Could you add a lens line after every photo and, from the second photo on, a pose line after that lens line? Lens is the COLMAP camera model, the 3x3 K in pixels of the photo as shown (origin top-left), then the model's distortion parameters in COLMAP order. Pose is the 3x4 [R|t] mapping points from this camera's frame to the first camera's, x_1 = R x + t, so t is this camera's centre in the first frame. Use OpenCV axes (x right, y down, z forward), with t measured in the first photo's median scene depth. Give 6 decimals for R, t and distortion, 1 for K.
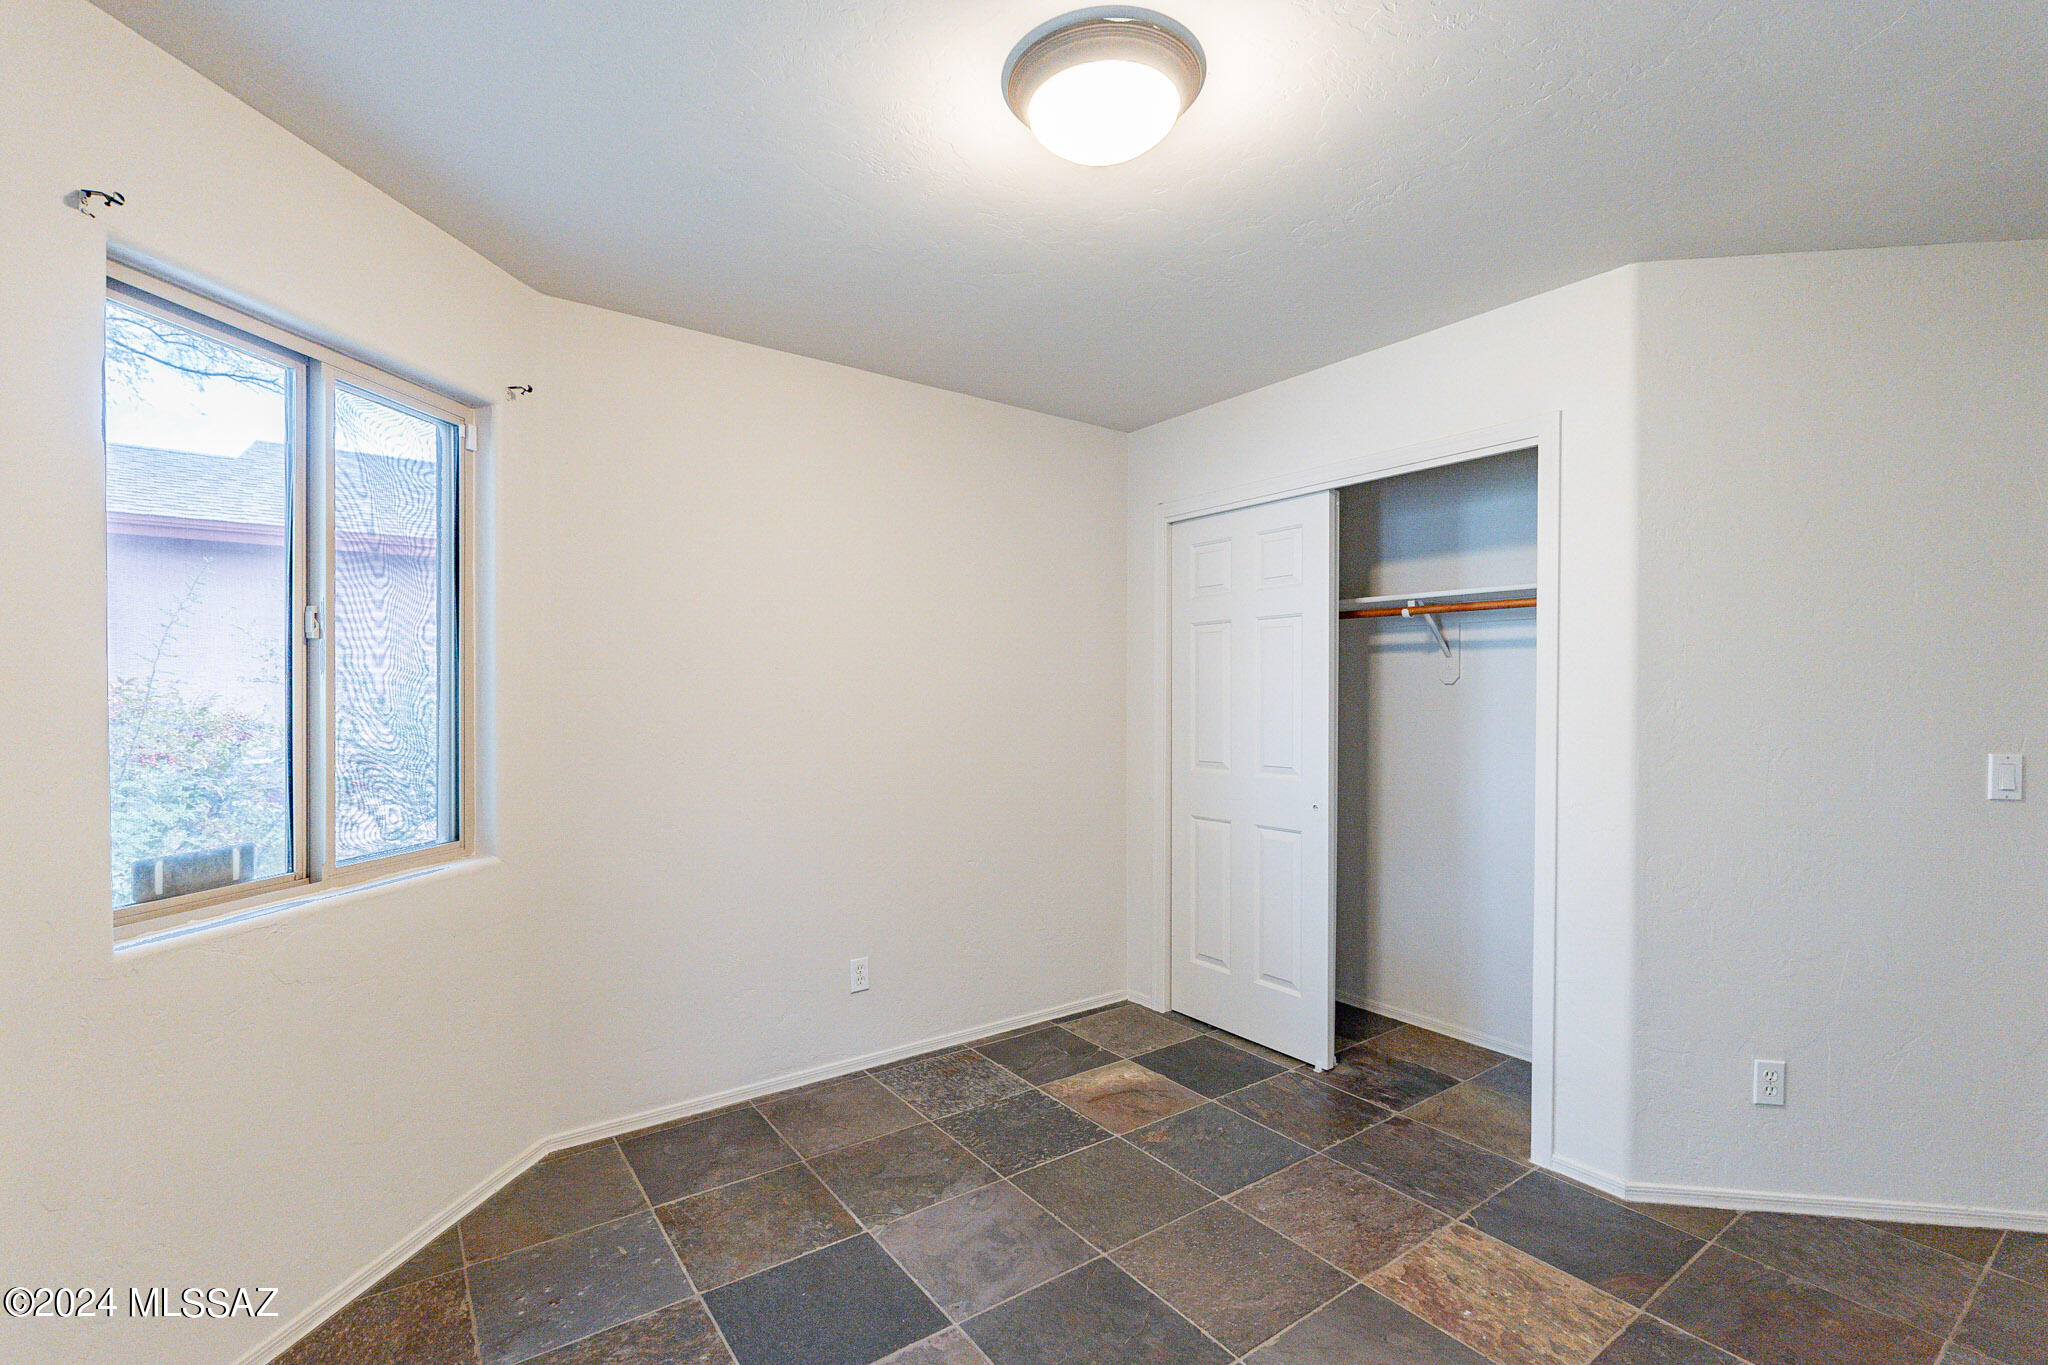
lens RADIAL K [[908.1, 0, 1024.3], [0, 908.1, 691.2], [0, 0, 1]] dist [-0.001316, -0.000215]
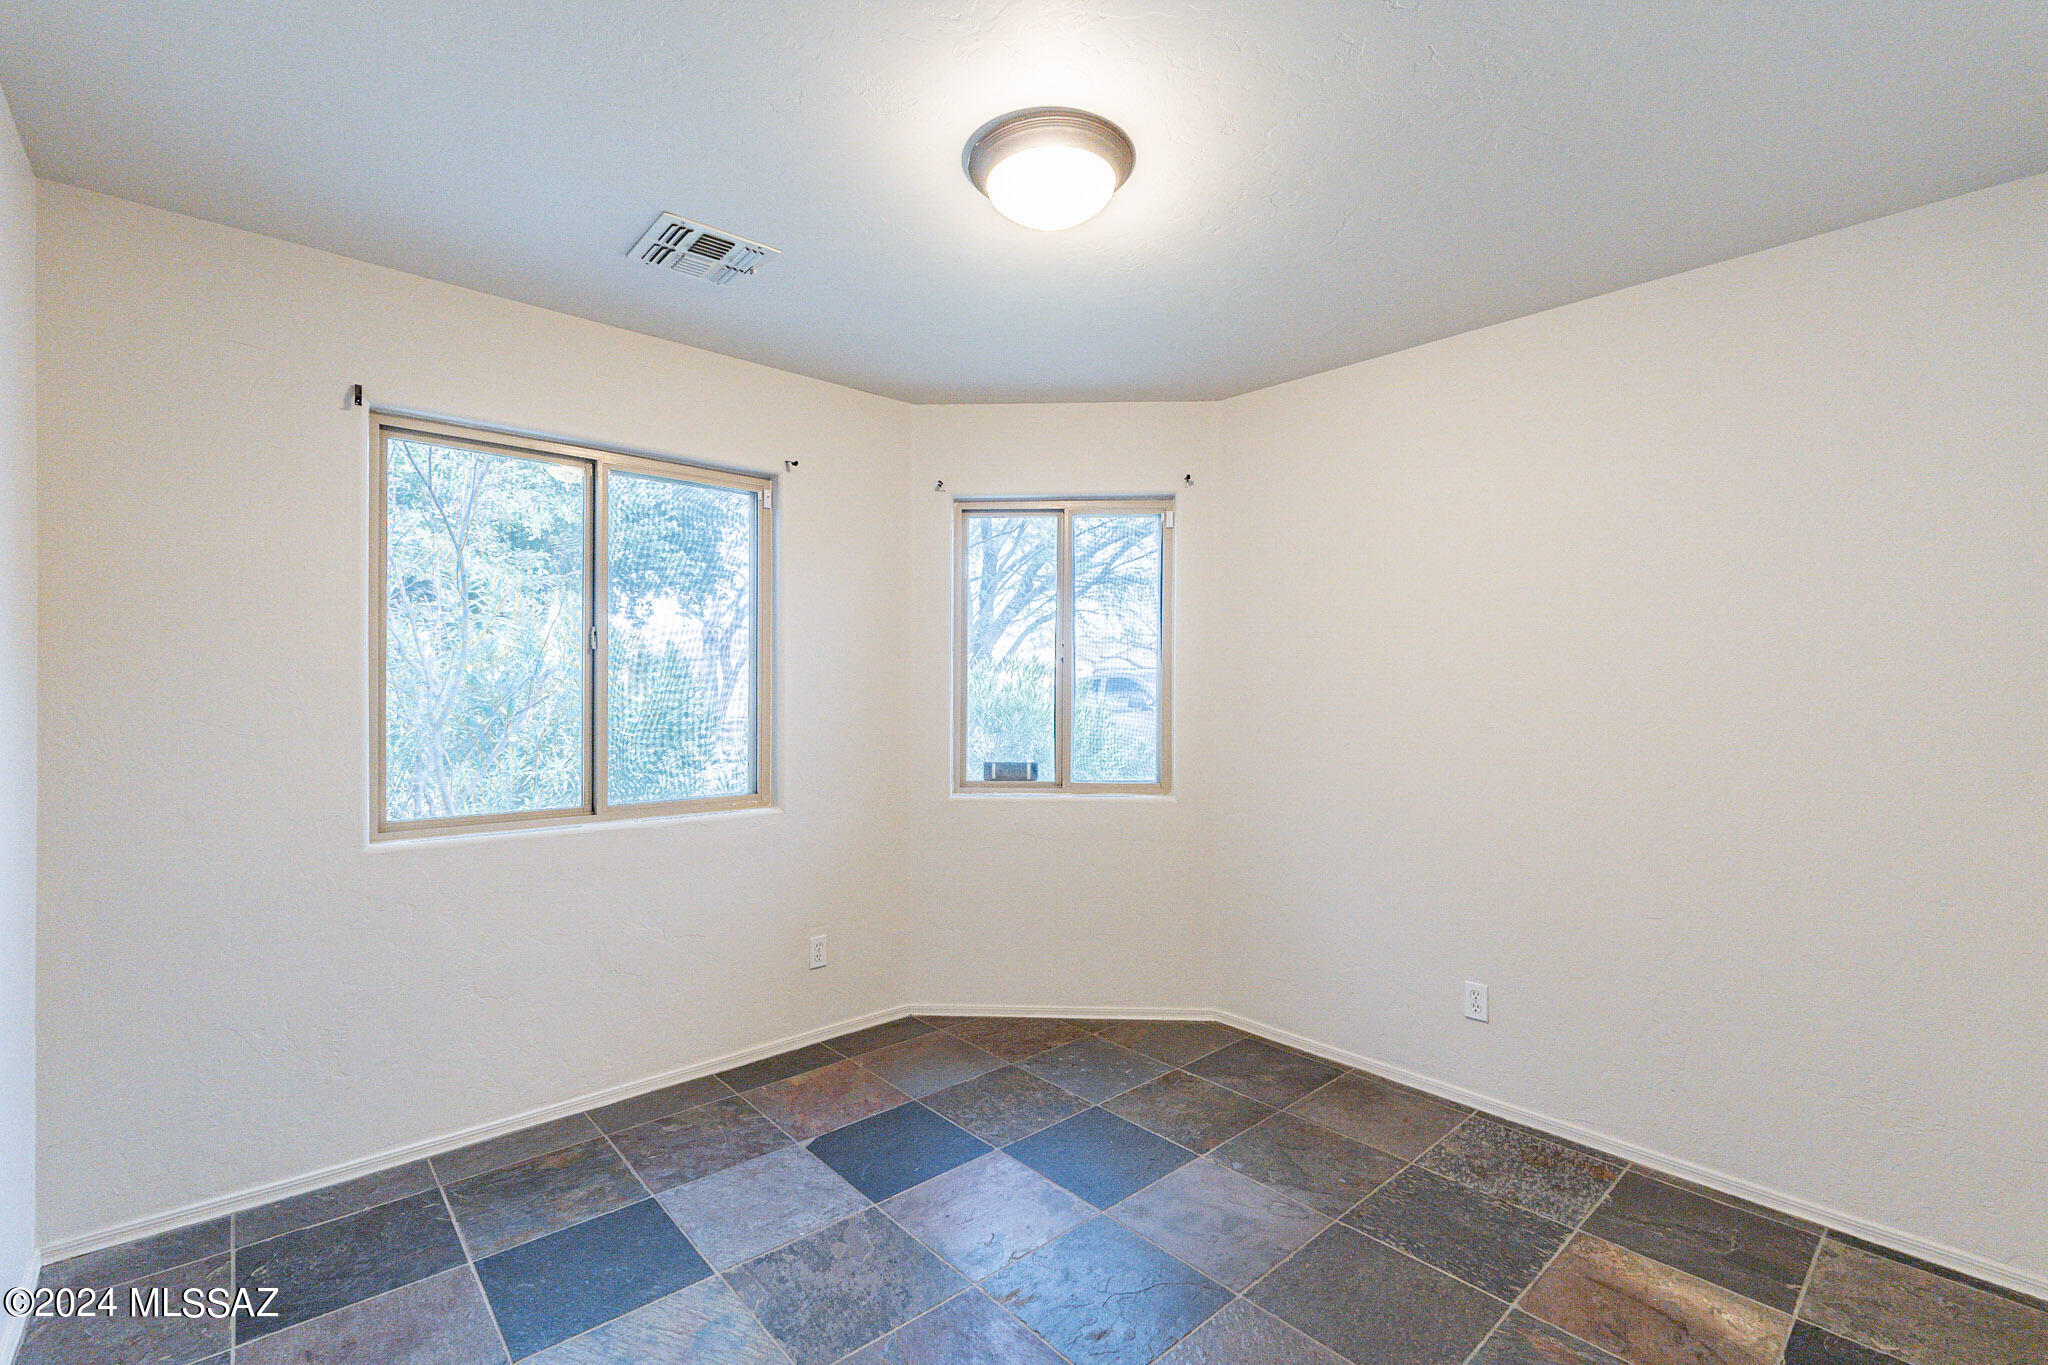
lens RADIAL K [[900.0, 0, 1027.4], [0, 900.0, 671.5], [0, 0, 1]] dist [0.000585, -0.000138]
pose [[0.101700, -0.021450, -0.994584, 0.788482], [-0.002859, 0.999757, -0.021854, 0.008599], [0.994811, 0.005066, 0.101614, 0.553838]]
